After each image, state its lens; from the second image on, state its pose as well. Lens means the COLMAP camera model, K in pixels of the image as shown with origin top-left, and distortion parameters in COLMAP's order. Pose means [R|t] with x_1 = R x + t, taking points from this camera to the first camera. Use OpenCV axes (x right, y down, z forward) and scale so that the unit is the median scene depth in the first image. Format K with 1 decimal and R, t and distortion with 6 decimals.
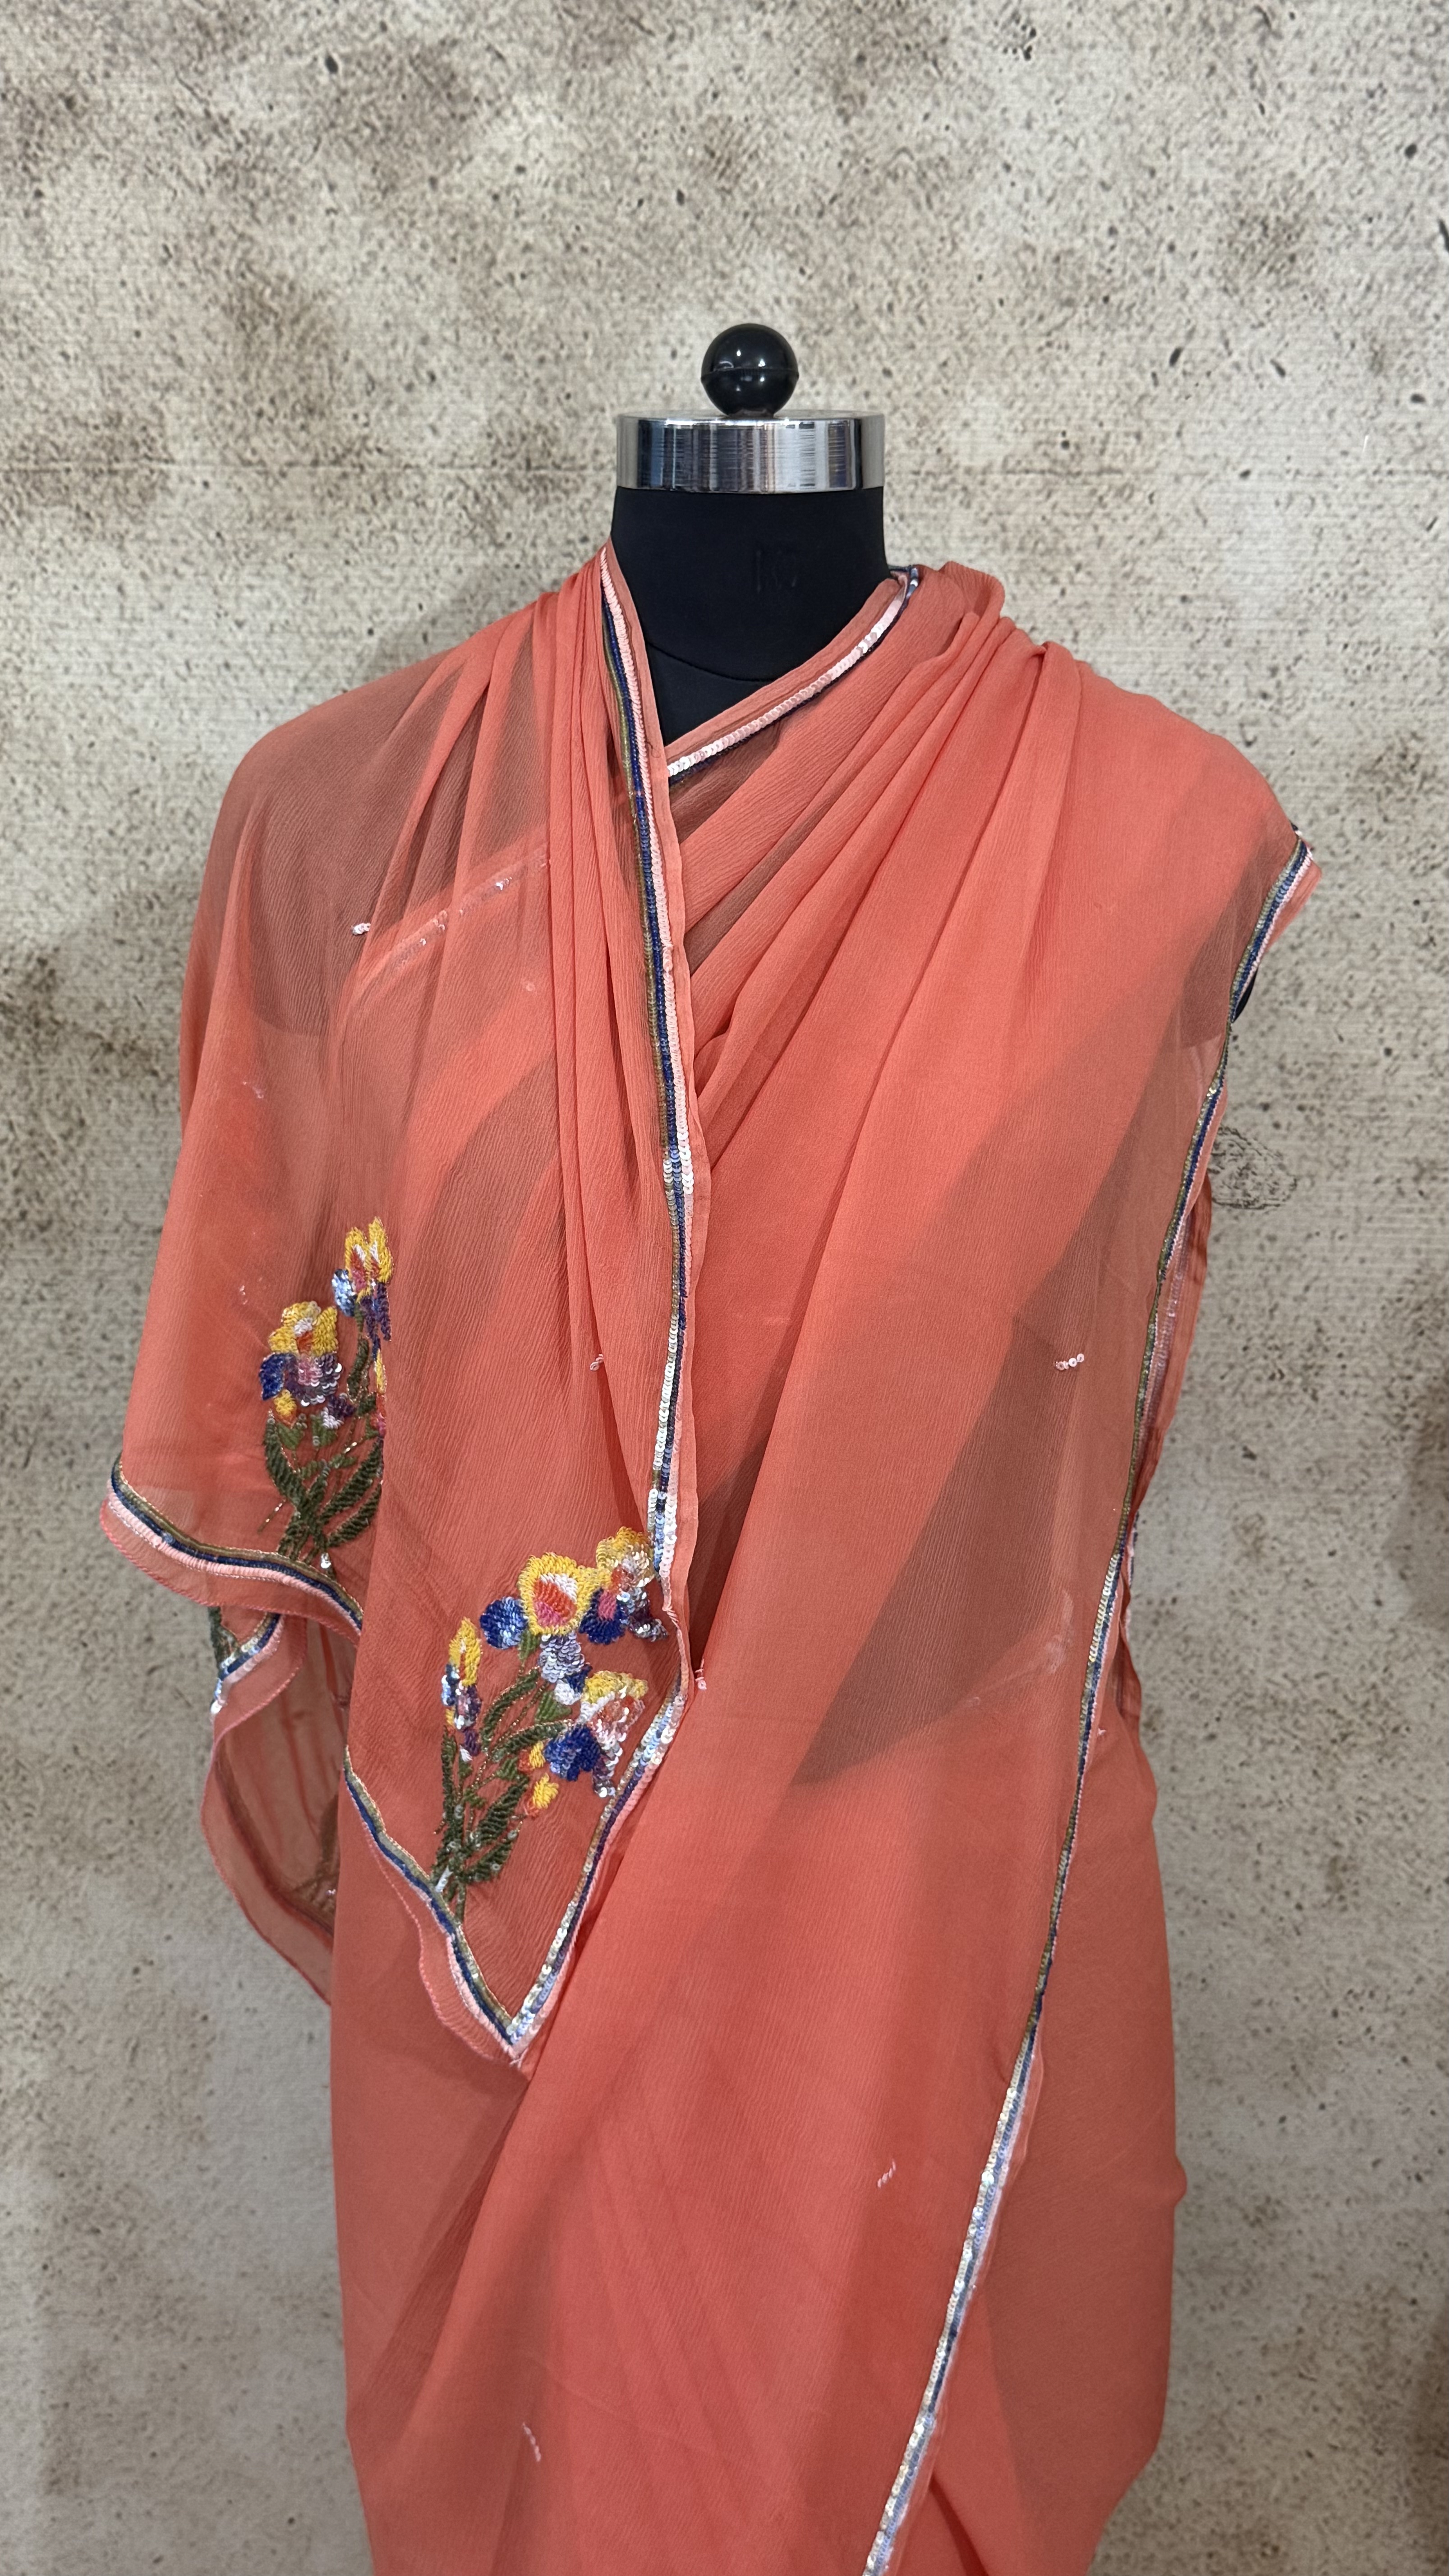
lens RADIAL K [[2499.1, 0, 729.1], [0, 2499.1, 1275.9], [0, 0, 1]] dist [0.207698, -0.499182]
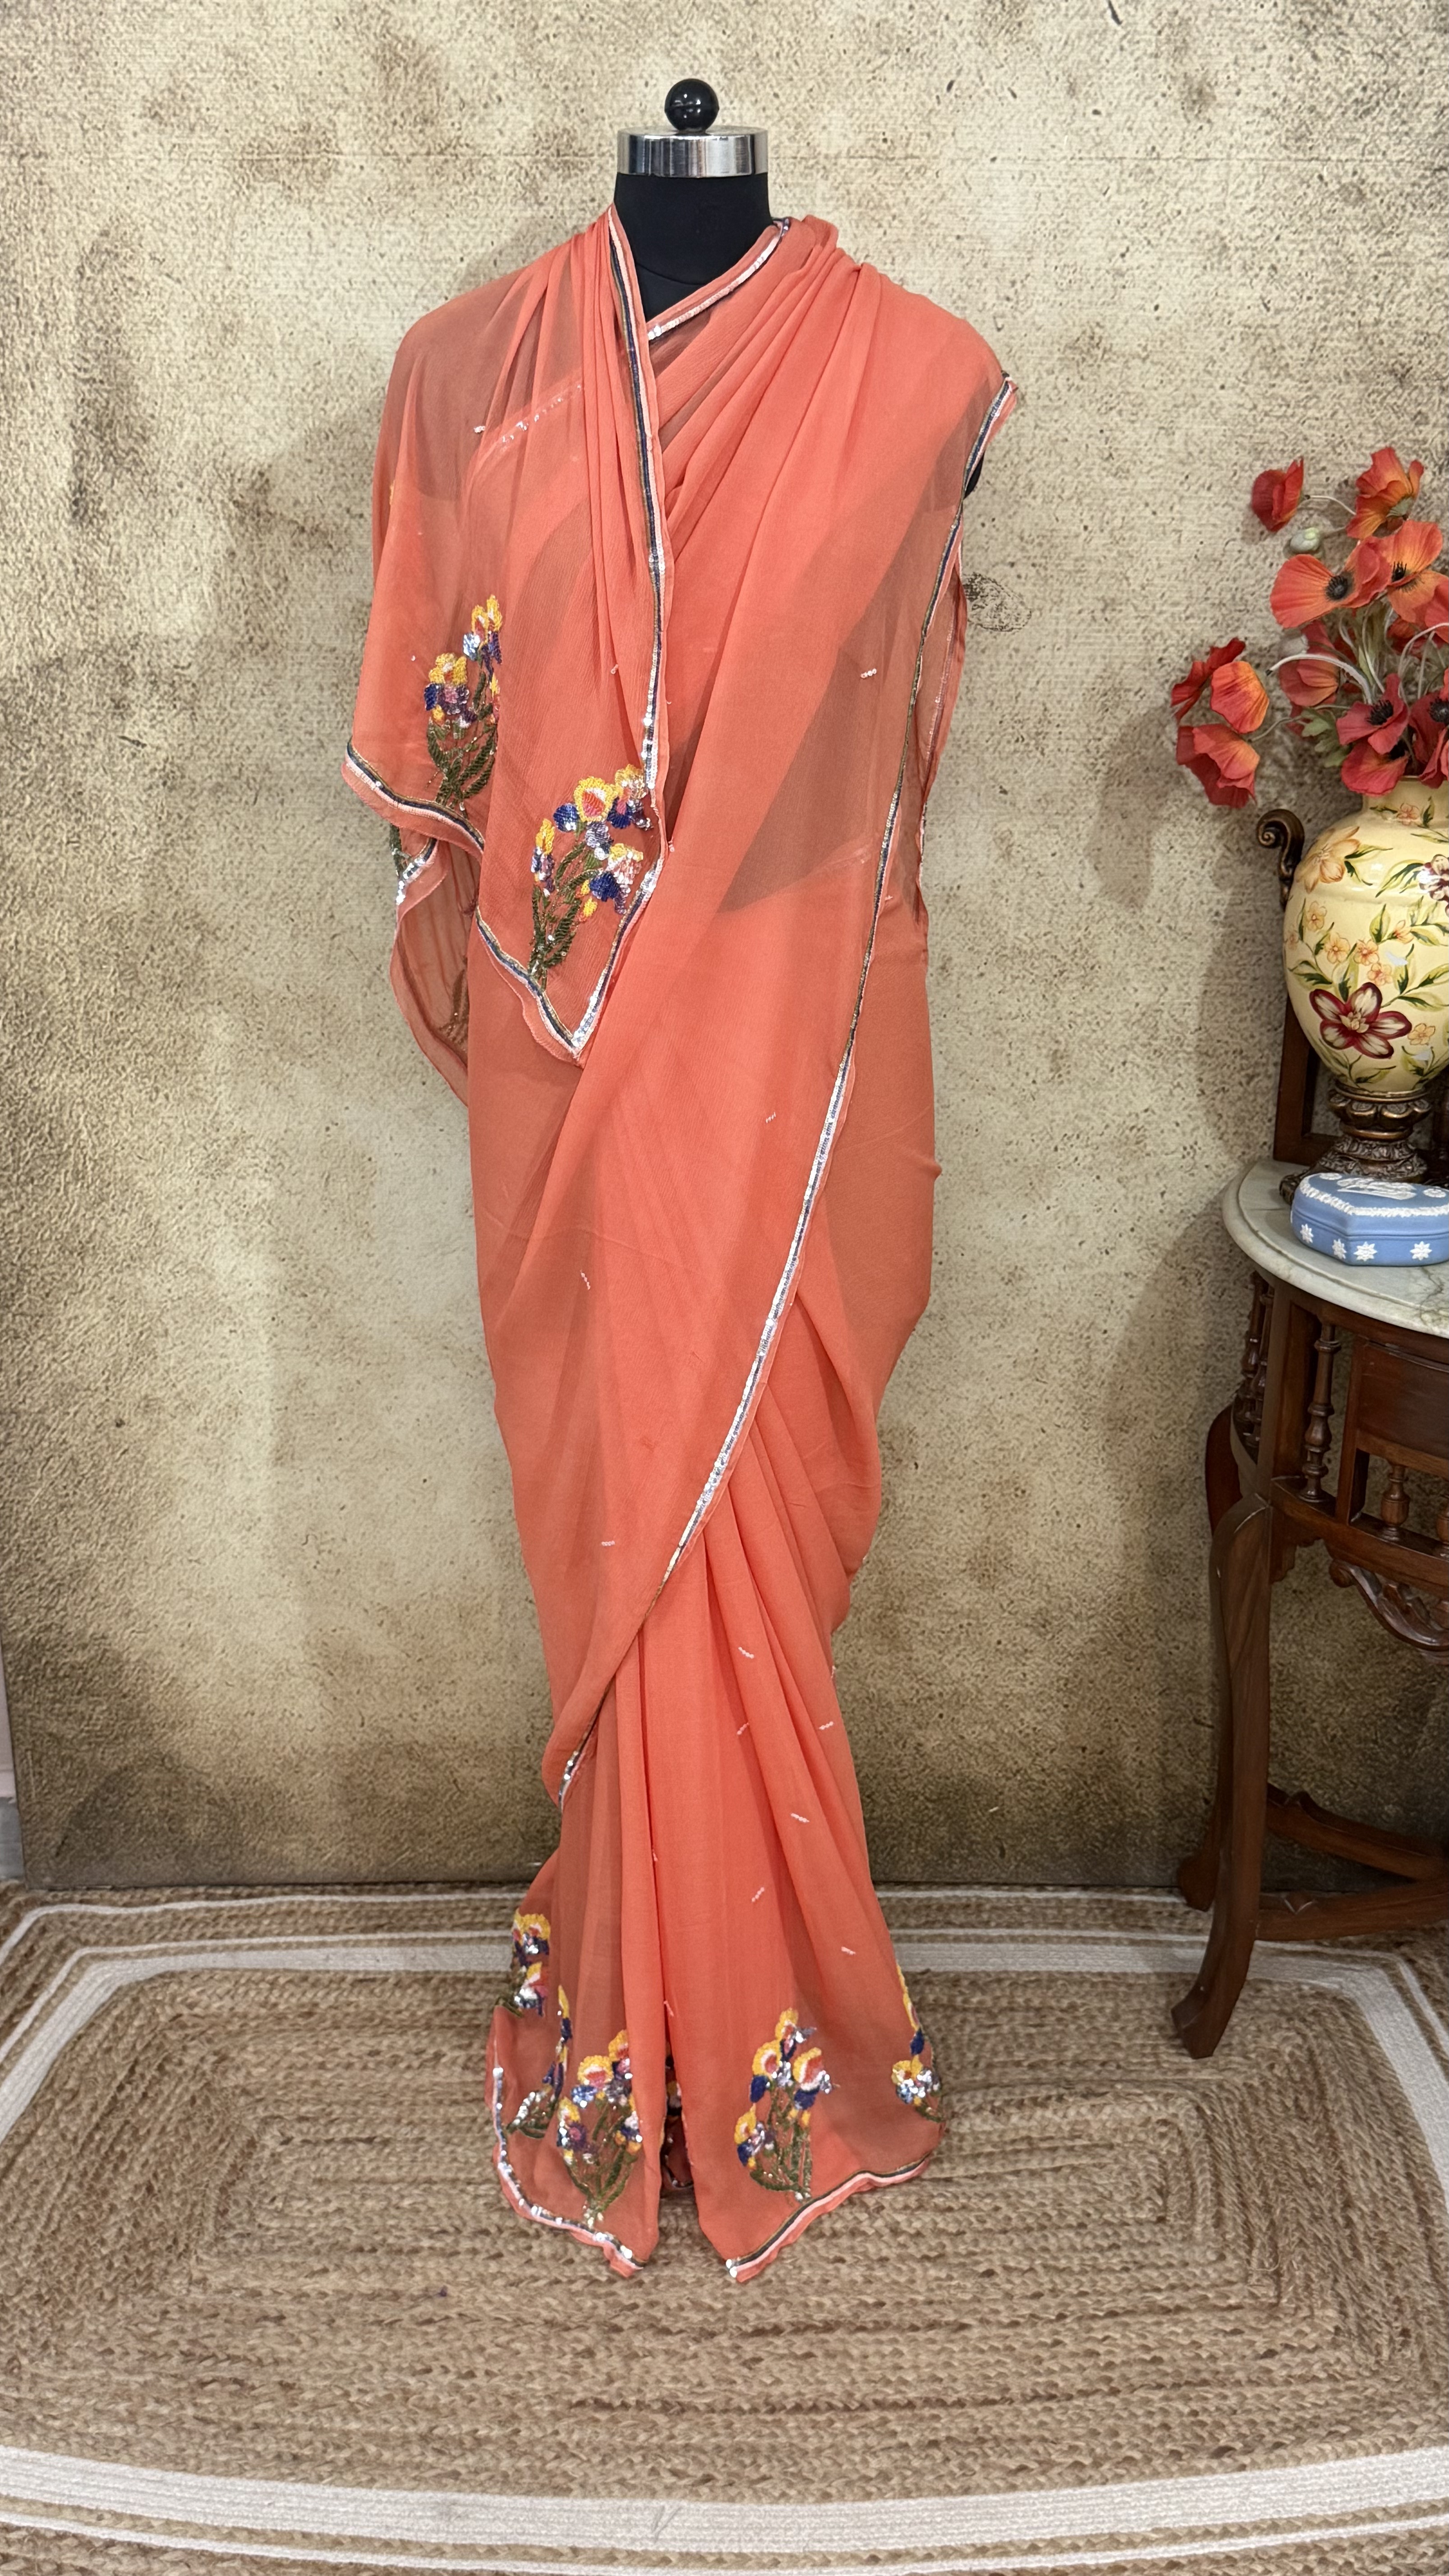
lens RADIAL K [[2475.3, 0, 717.1], [0, 2475.3, 1276.8], [0, 0, 1]] dist [0.188968, -0.446106]
pose [[0.999915, -0.007684, 0.010556, 0.000945], [0.006239, 0.991404, 0.130685, 0.218495], [-0.011469, -0.130608, 0.991368, -0.829217]]
